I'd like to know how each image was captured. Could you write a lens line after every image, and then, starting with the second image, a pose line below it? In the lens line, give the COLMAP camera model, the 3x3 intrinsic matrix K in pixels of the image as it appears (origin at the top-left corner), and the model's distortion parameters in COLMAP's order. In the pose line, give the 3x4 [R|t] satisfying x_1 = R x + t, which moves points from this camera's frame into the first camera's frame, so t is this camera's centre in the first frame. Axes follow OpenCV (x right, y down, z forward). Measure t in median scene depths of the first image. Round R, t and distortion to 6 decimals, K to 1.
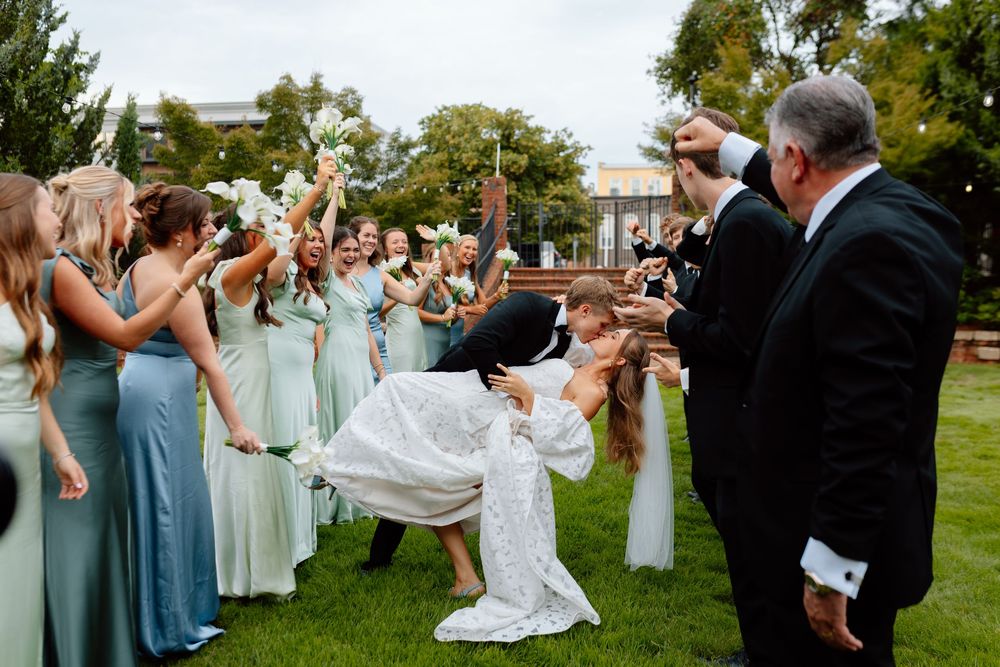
lens RADIAL K [[984.1, 0, 500.0], [0, 984.1, 333.5], [0, 0, 1]] dist [0.000676, 0.001128]
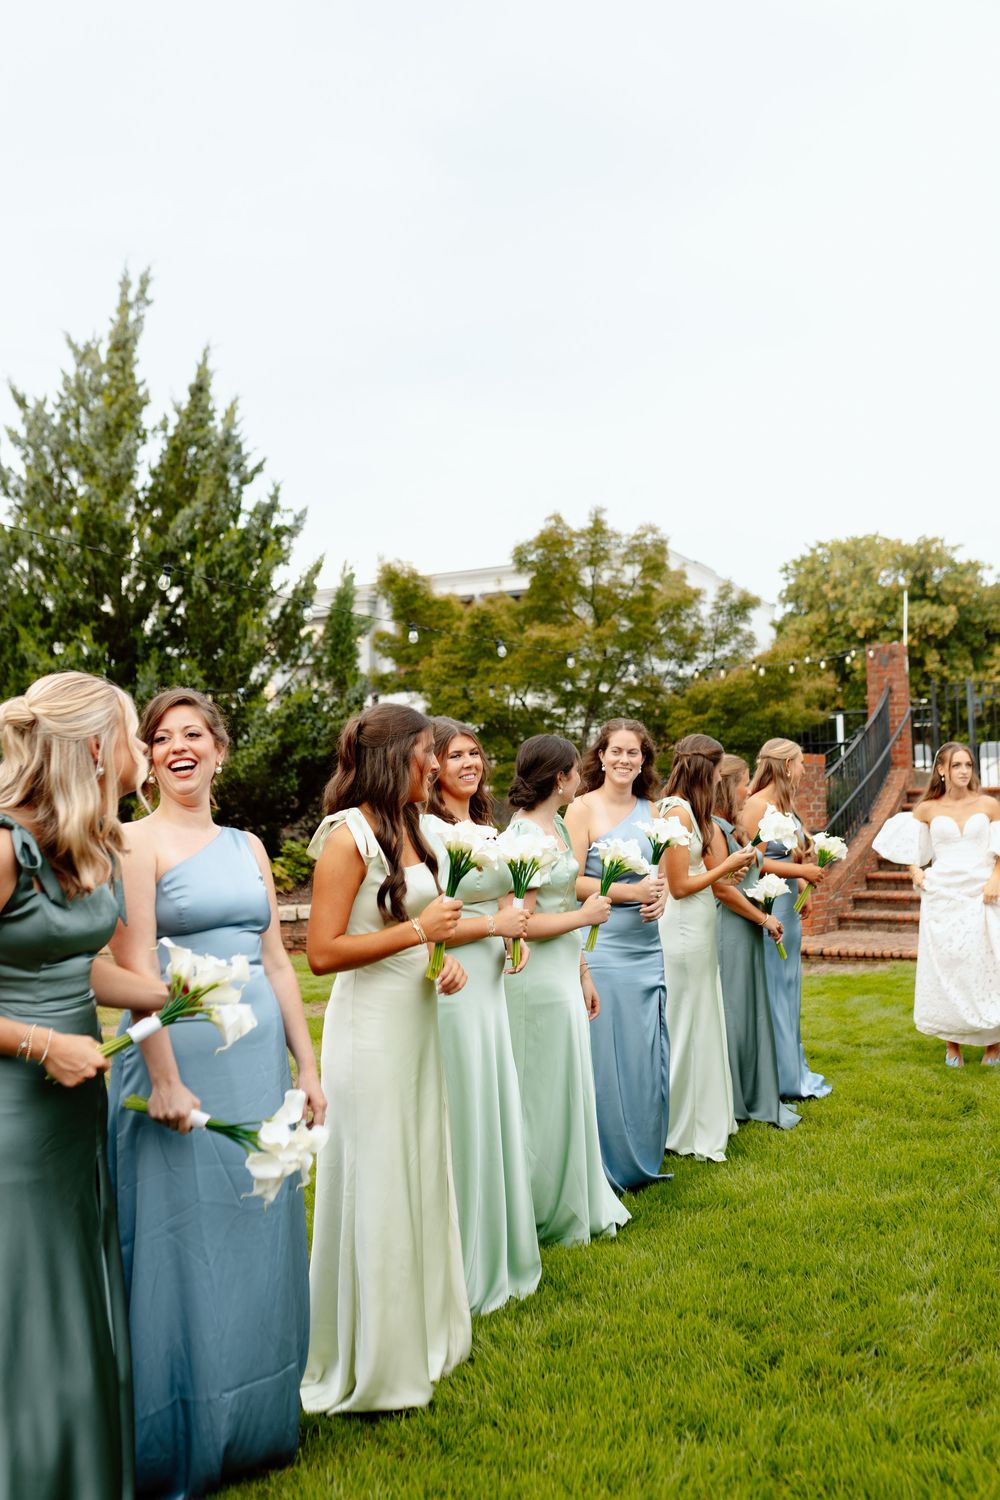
lens RADIAL K [[1436.7, 0, 471.6], [0, 1436.7, 765.4], [0, 0, 1]] dist [0.001954, -0.000506]
pose [[0.949697, -0.038321, -0.310818, 0.022753], [0.012264, 0.996275, -0.085357, -0.006853], [0.312931, 0.077251, 0.946629, 0.054217]]
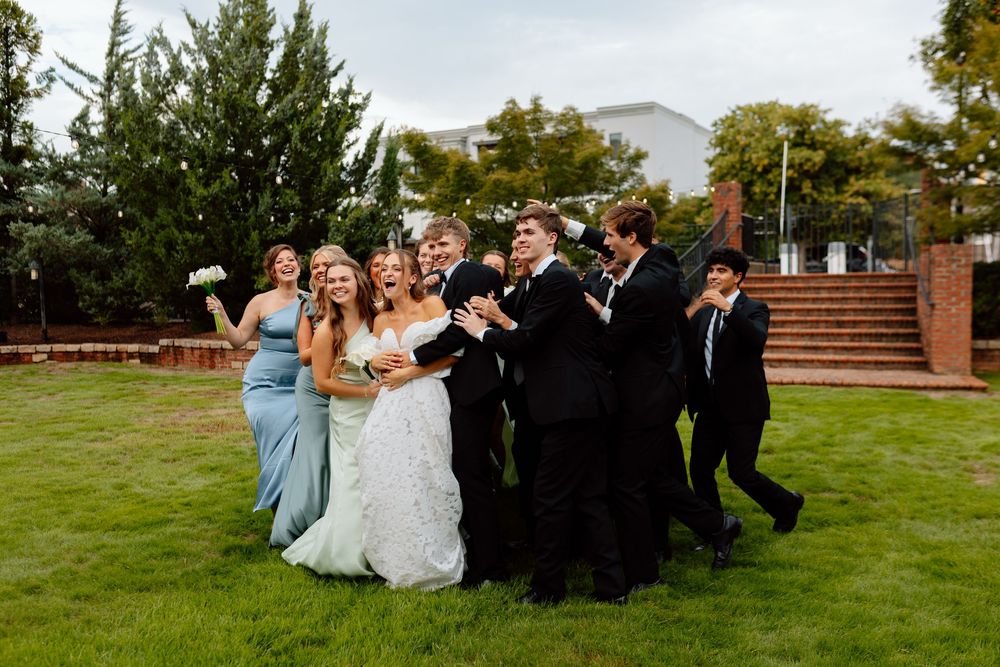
lens RADIAL K [[984.1, 0, 500.0], [0, 984.1, 333.5], [0, 0, 1]] dist [0.000676, 0.001128]
pose [[0.924846, 0.005194, -0.380306, 0.146323], [-0.004551, 0.999986, 0.002589, -0.009179], [0.380315, -0.000664, 0.924857, 0.005431]]
